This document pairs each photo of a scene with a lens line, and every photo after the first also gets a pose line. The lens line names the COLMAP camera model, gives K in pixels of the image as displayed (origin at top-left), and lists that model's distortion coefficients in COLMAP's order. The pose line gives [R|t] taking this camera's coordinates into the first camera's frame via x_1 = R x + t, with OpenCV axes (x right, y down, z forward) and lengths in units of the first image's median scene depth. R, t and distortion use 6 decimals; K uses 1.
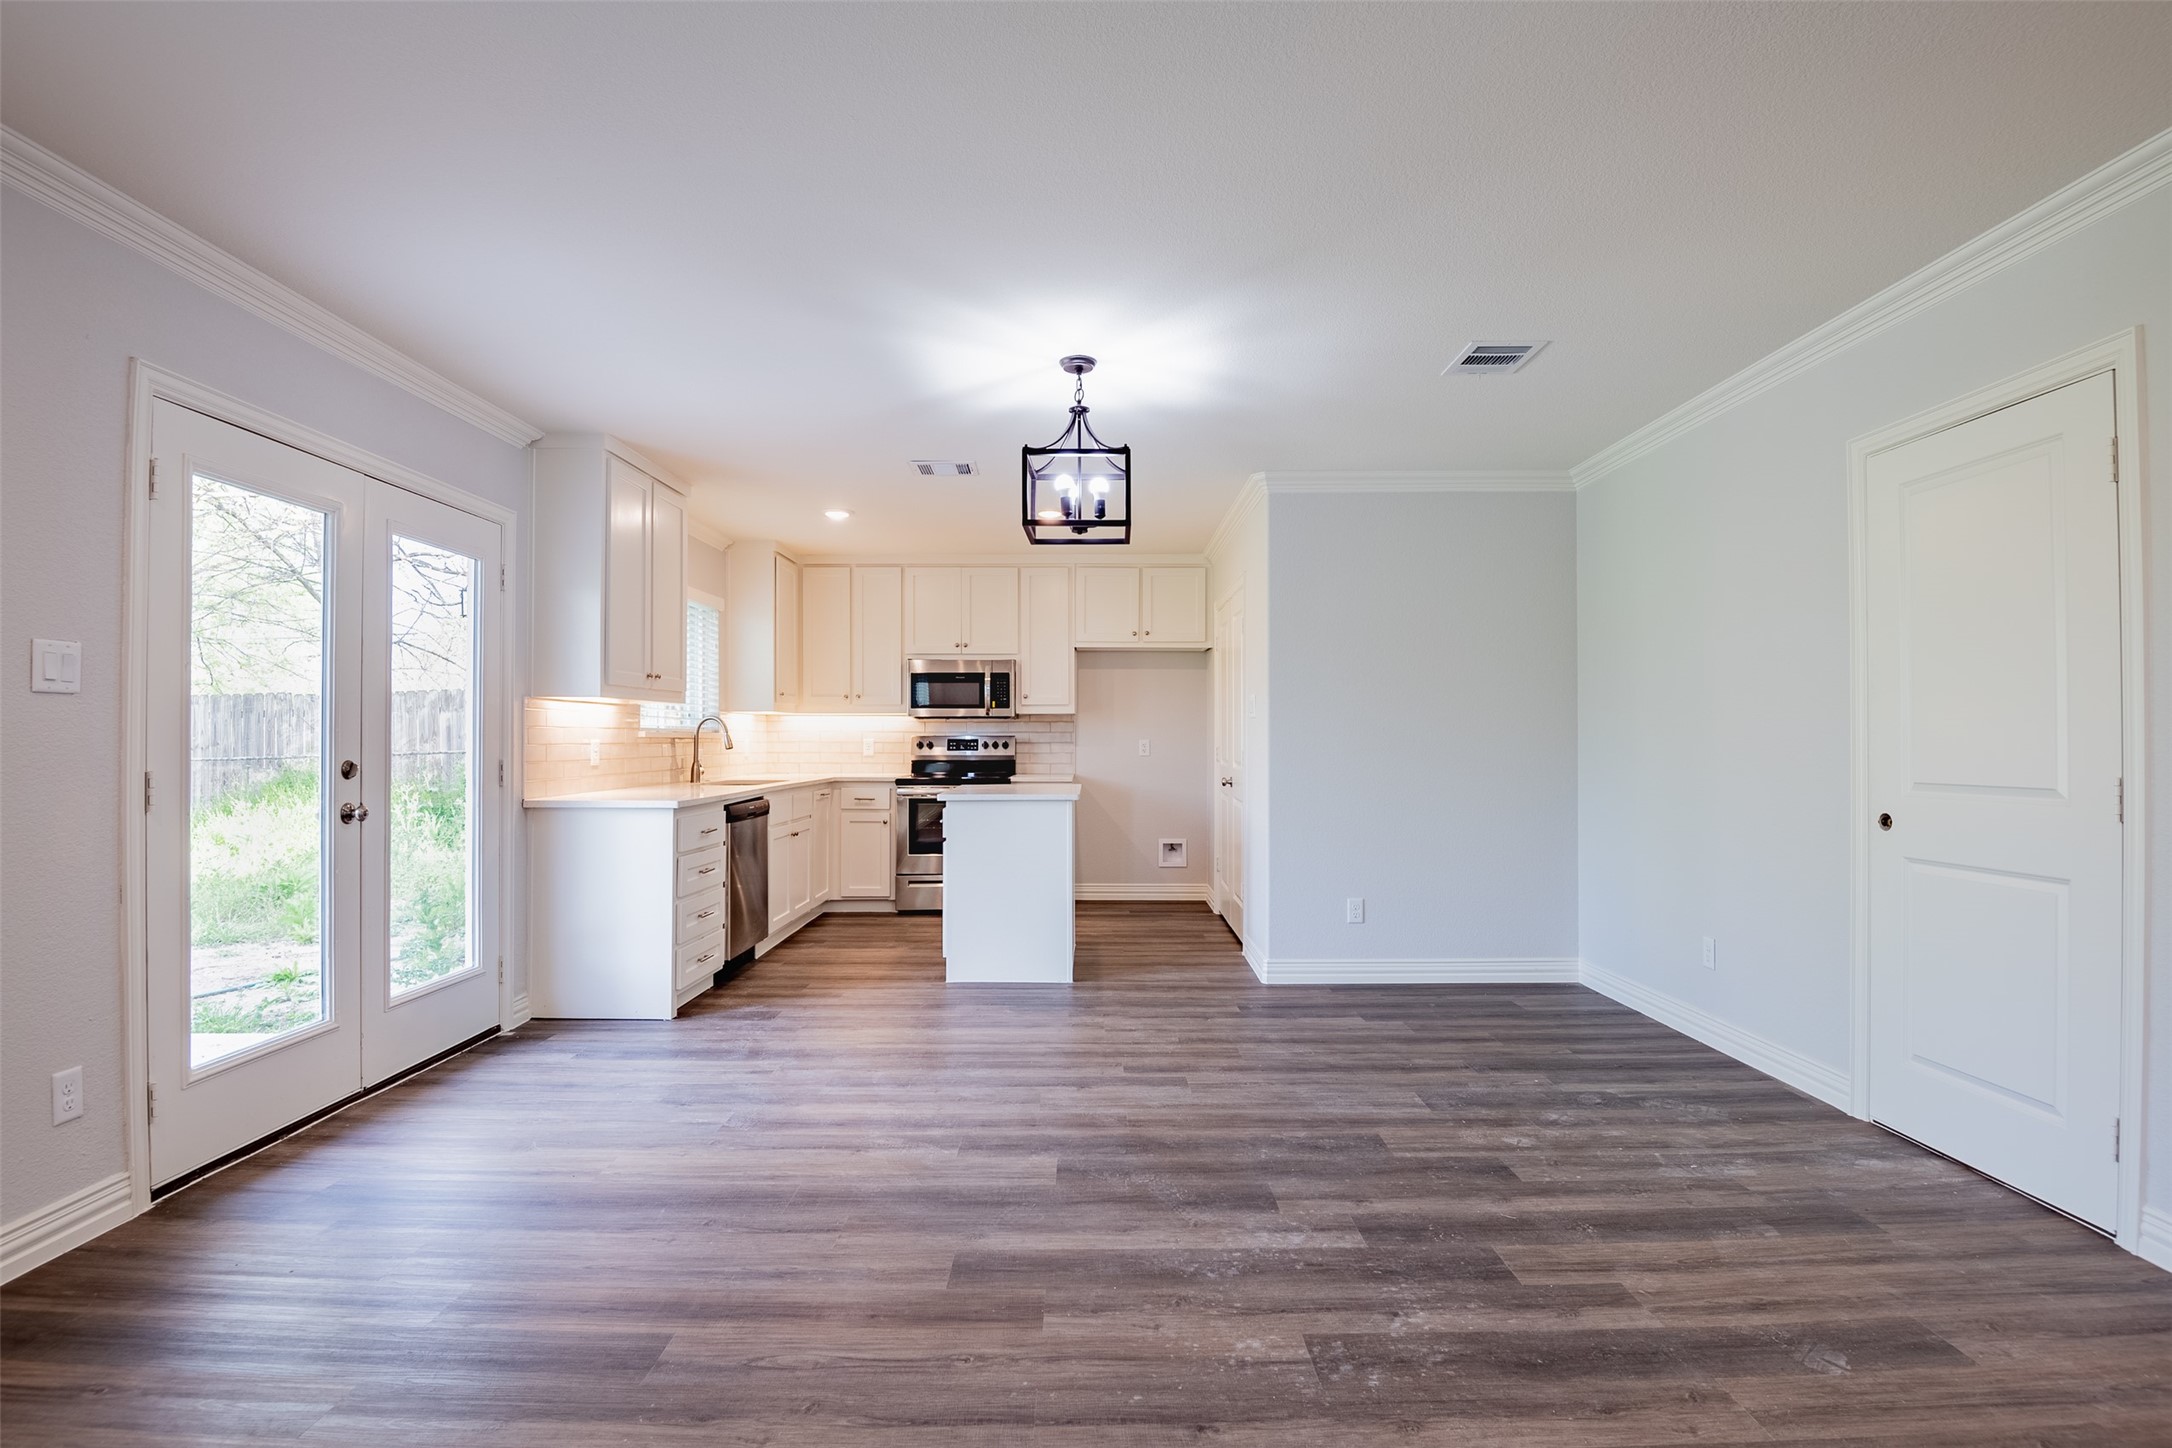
lens RADIAL K [[1053.3, 0, 1080.7], [0, 1053.3, 725.3], [0, 0, 1]] dist [0.002204, -0.019441]
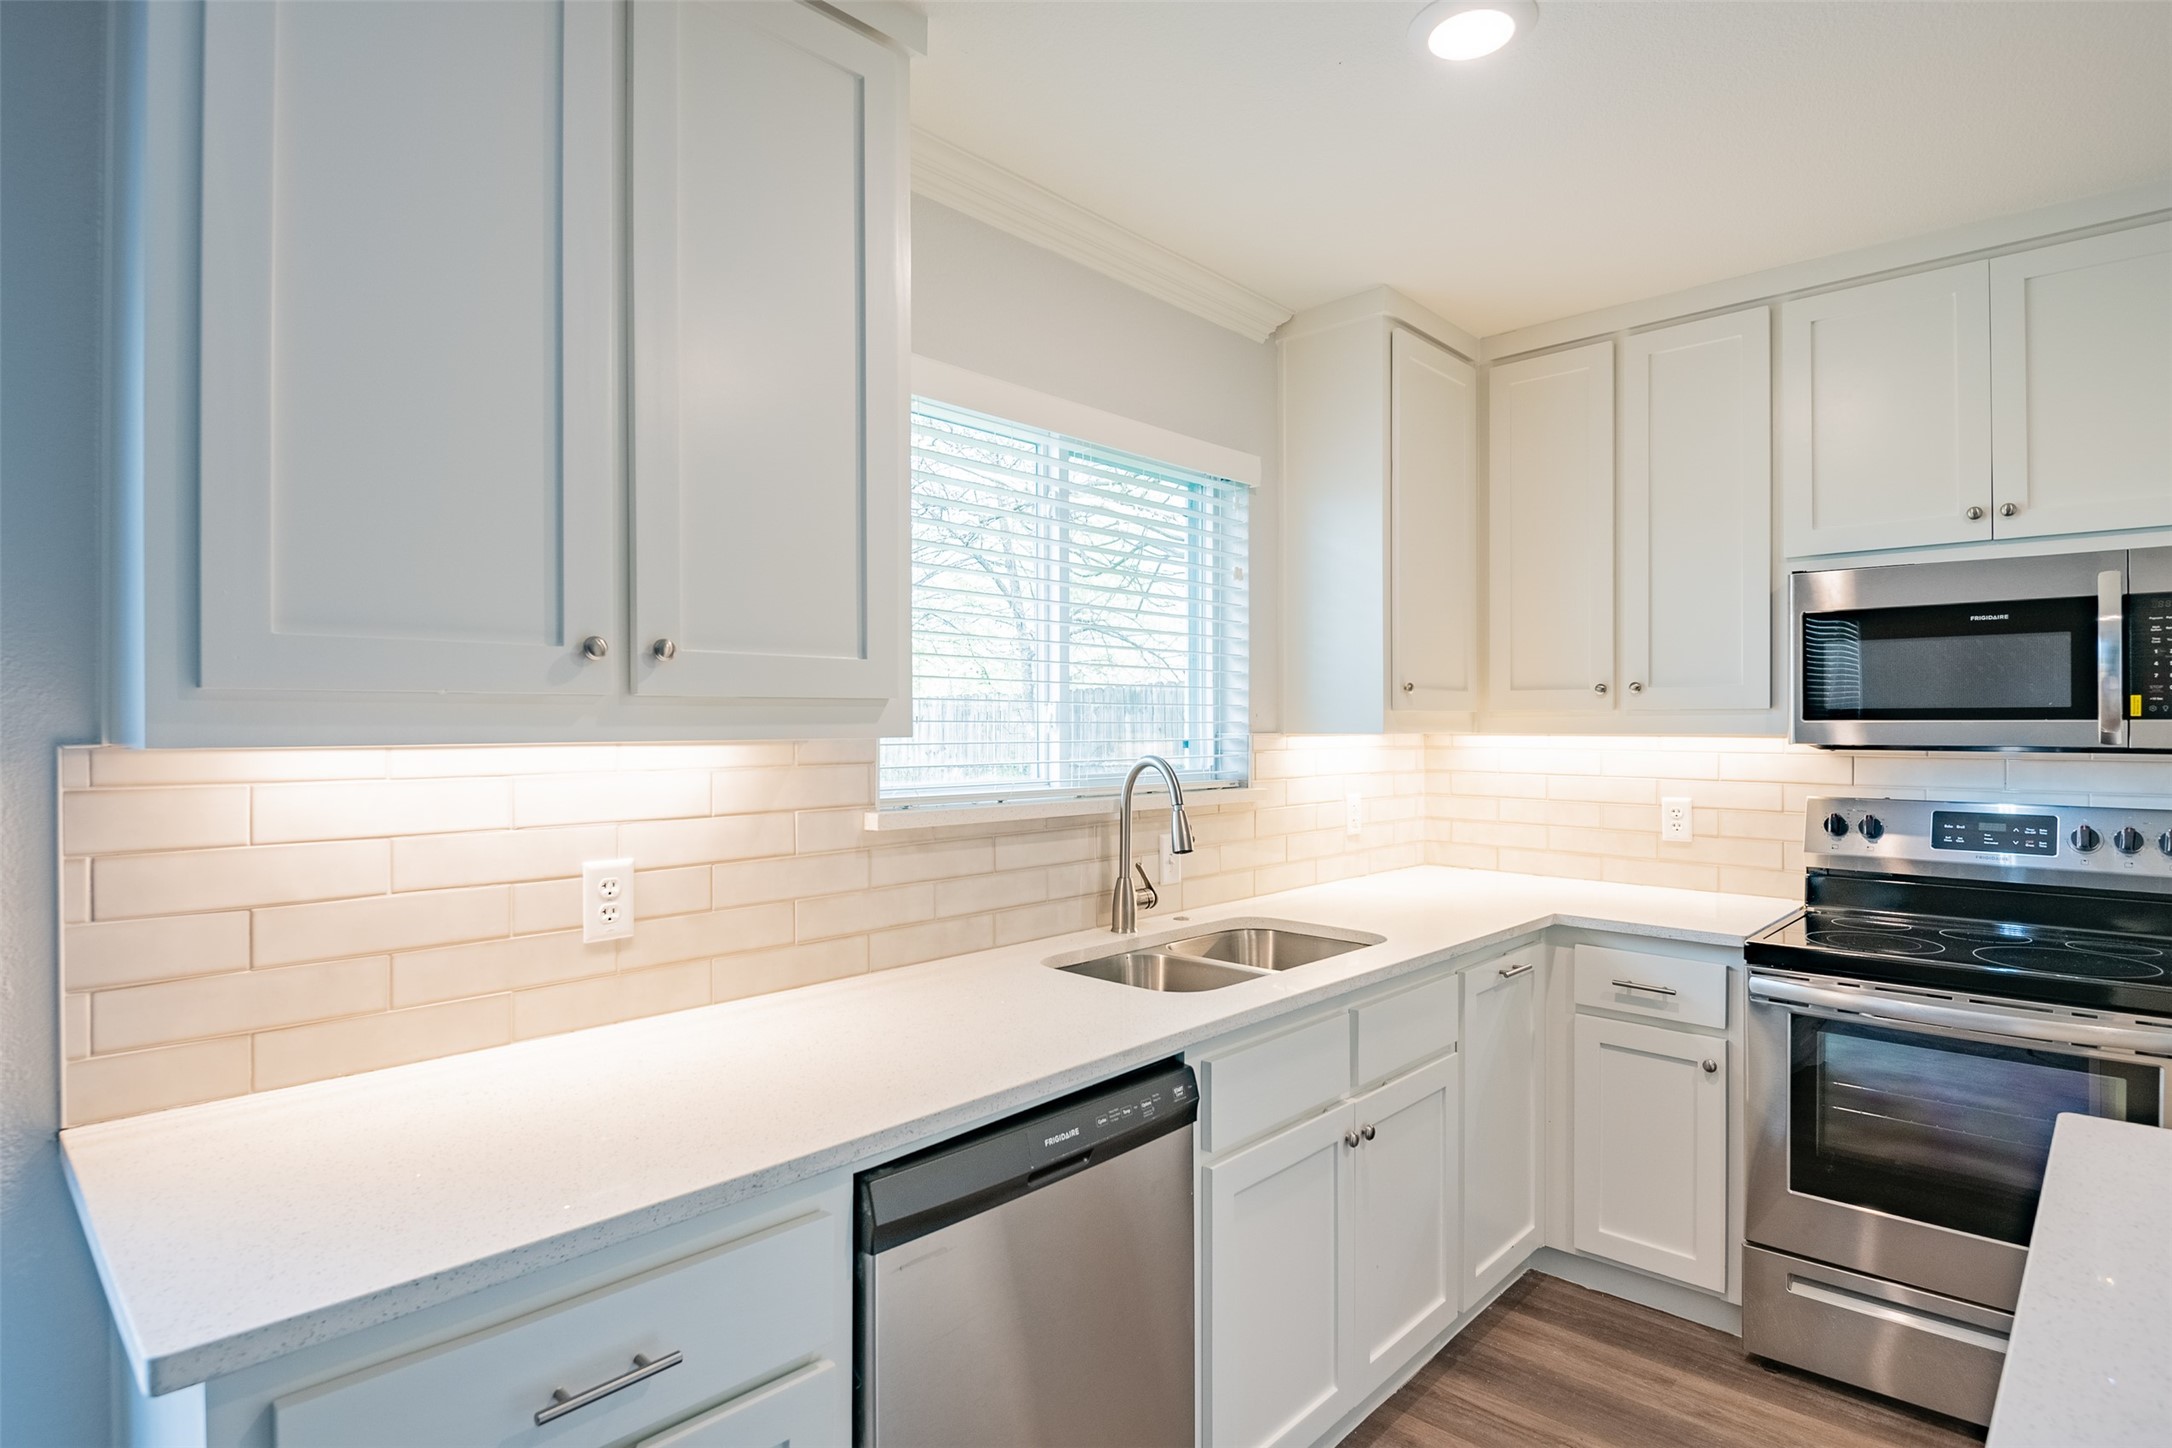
lens RADIAL K [[1128.8, 0, 1074.3], [0, 1128.8, 723.0], [0, 0, 1]] dist [0.009928, -0.019255]
pose [[0.732651, 0.000905, -0.680604, -0.126009], [0.007432, 0.999929, 0.009329, -0.029479], [0.680564, -0.011893, 0.732592, 0.845679]]
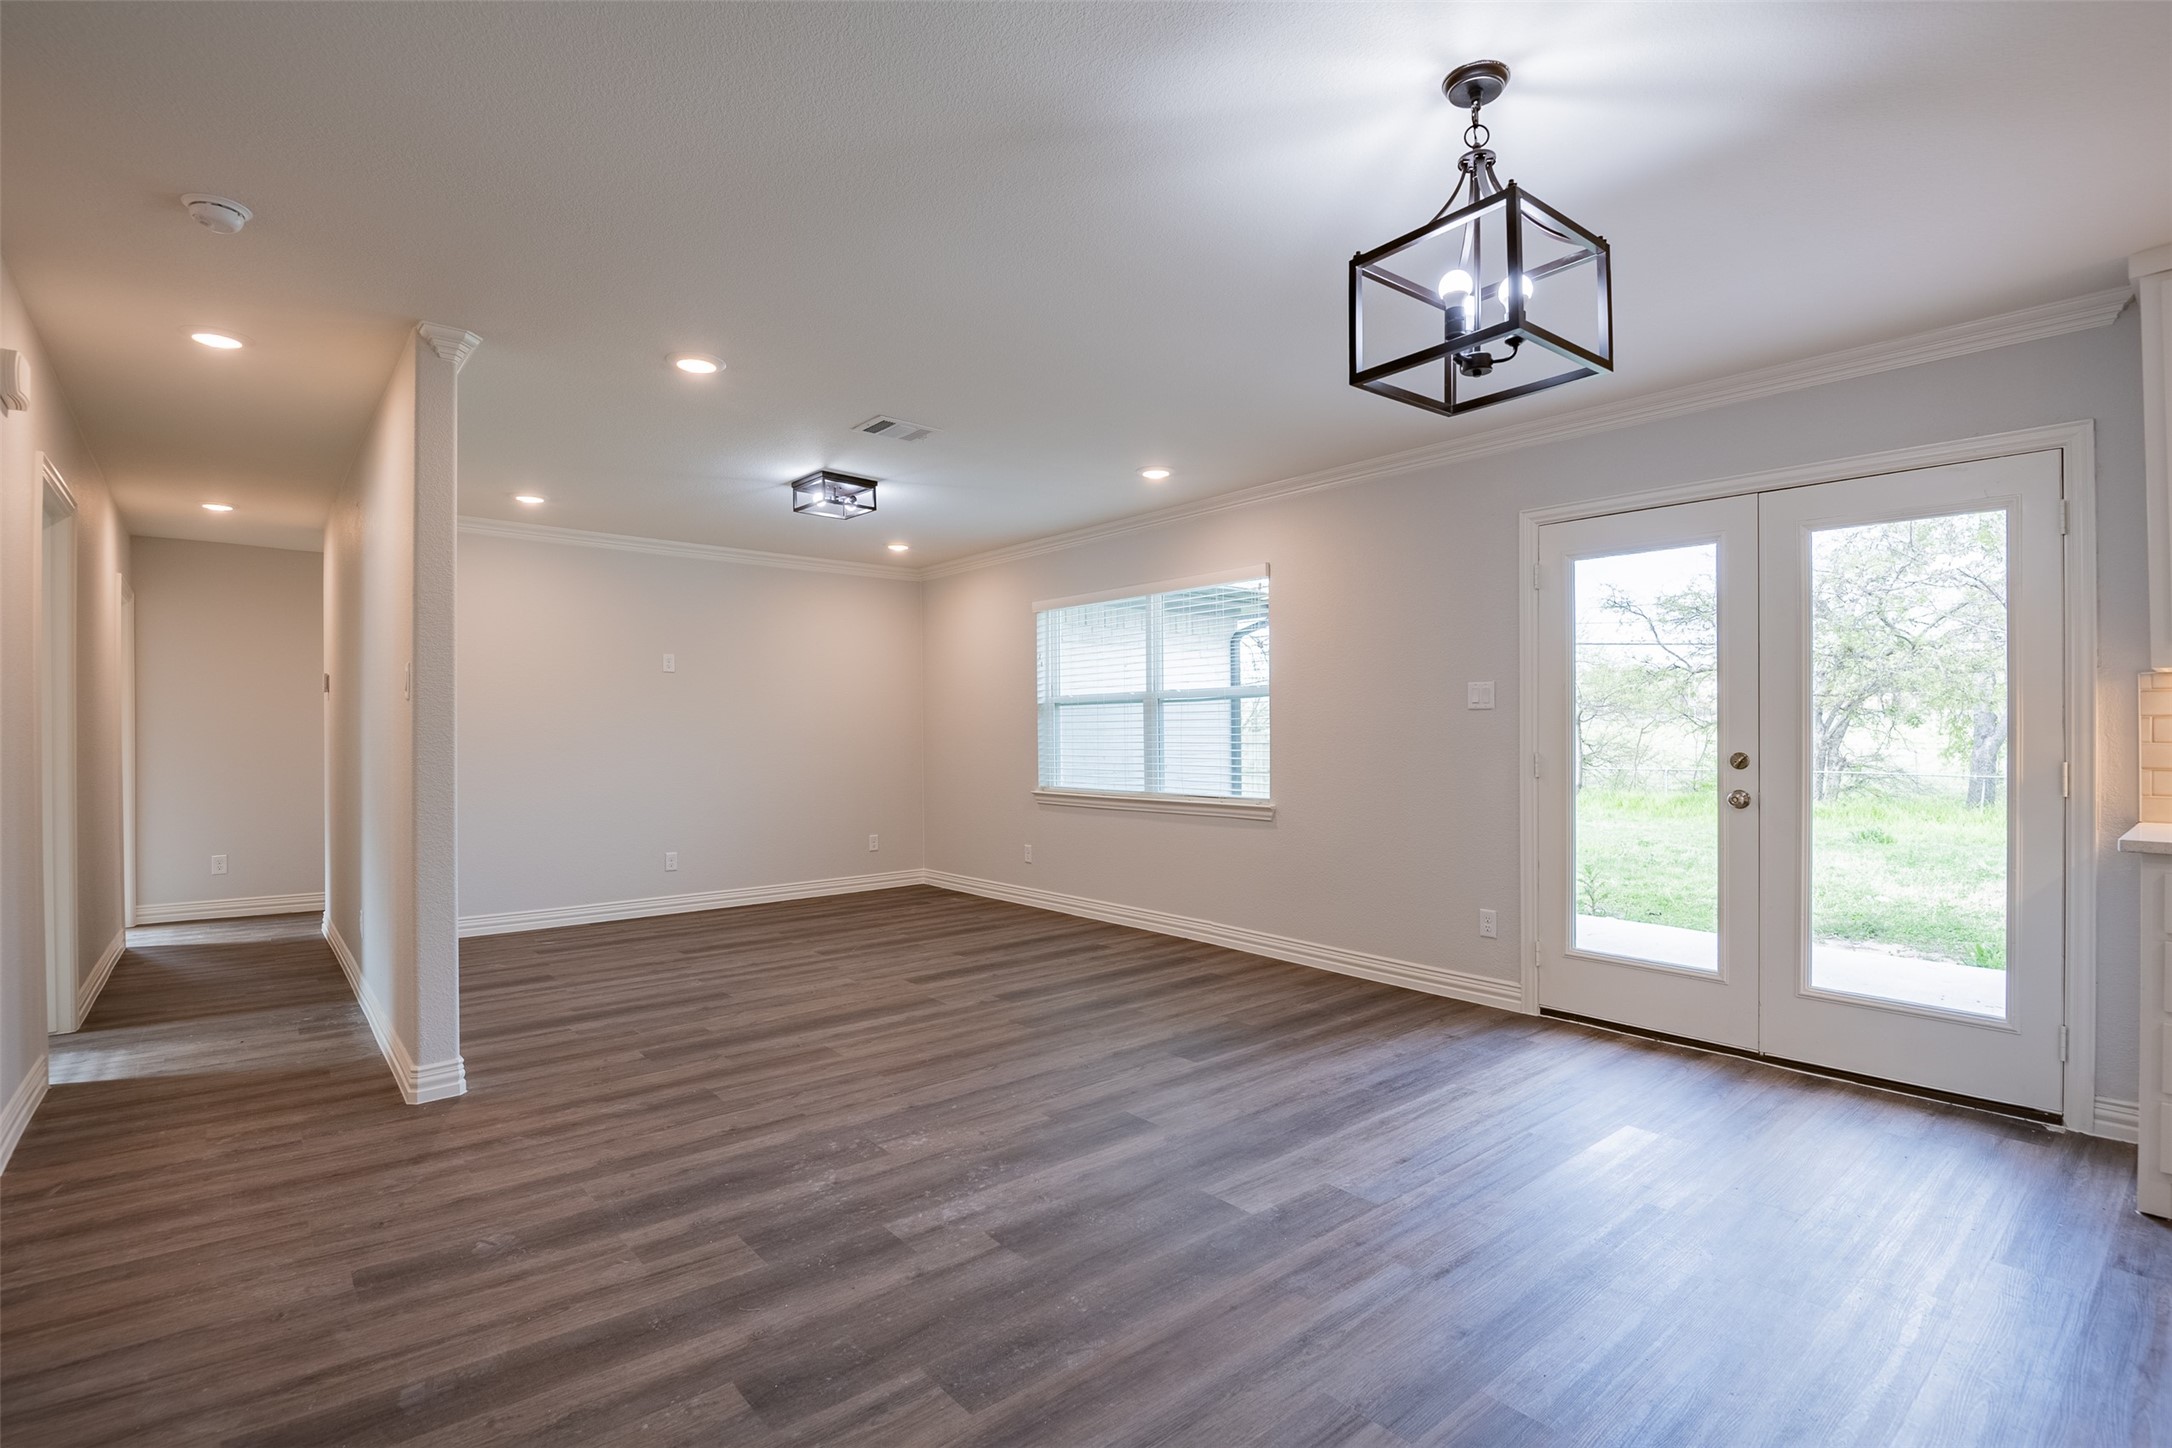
lens RADIAL K [[1014.3, 0, 1079.5], [0, 1014.3, 717.3], [0, 0, 1]] dist [0.005614, -0.019194]
pose [[-0.762467, -0.008289, -0.646974, 0.374469], [0.009181, 0.999679, -0.023628, 0.009743], [0.646962, -0.023956, -0.762146, 0.916798]]
